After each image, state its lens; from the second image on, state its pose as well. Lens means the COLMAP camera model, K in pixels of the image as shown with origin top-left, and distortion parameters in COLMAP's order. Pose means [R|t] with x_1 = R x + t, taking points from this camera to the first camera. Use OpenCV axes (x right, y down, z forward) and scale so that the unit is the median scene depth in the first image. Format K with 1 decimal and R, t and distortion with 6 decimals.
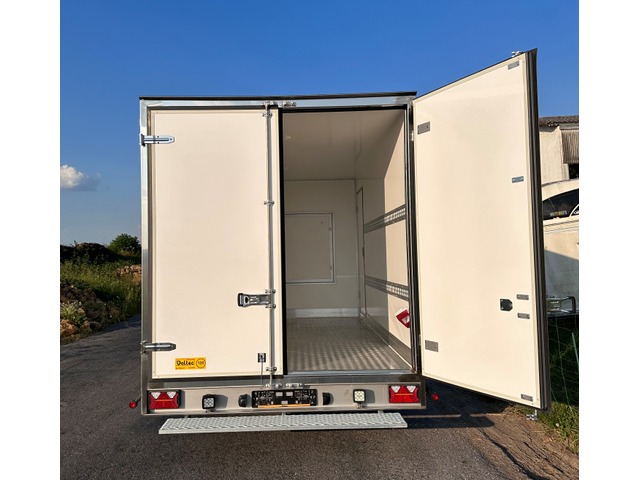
lens RADIAL K [[446.2, 0, 320.0], [0, 446.2, 240.0], [0, 0, 1]] dist [0.004332, 0.000615]
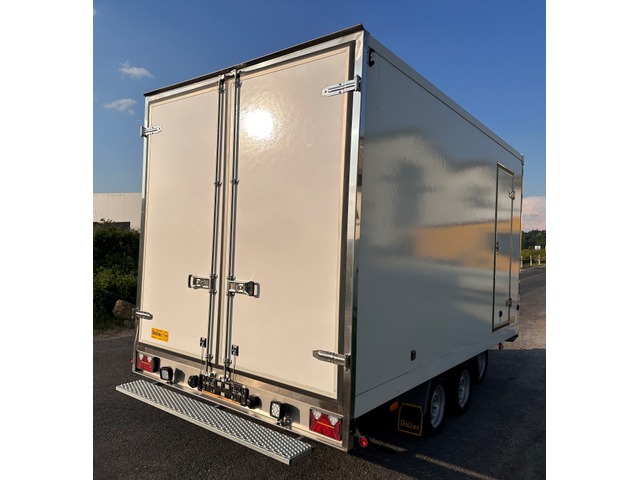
lens RADIAL K [[446.2, 0, 320.0], [0, 446.2, 240.0], [0, 0, 1]] dist [0.004332, 0.000615]
pose [[0.772225, 0.045535, -0.633716, 0.669892], [-0.033893, 0.998961, 0.030479, 0.000561], [0.634445, -0.002058, 0.772965, 0.399784]]
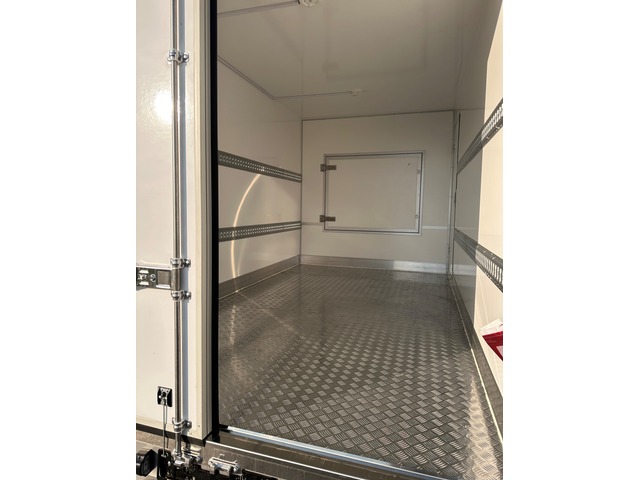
lens RADIAL K [[331.0, 0, 321.2], [0, 331.0, 232.5], [0, 0, 1]] dist [-0.000705, -0.000526]
pose [[0.944962, 0.065664, -0.320524, 0.130402], [-0.026517, 0.991801, 0.125007, 0.038504], [0.326104, -0.109628, 0.938956, 0.729057]]
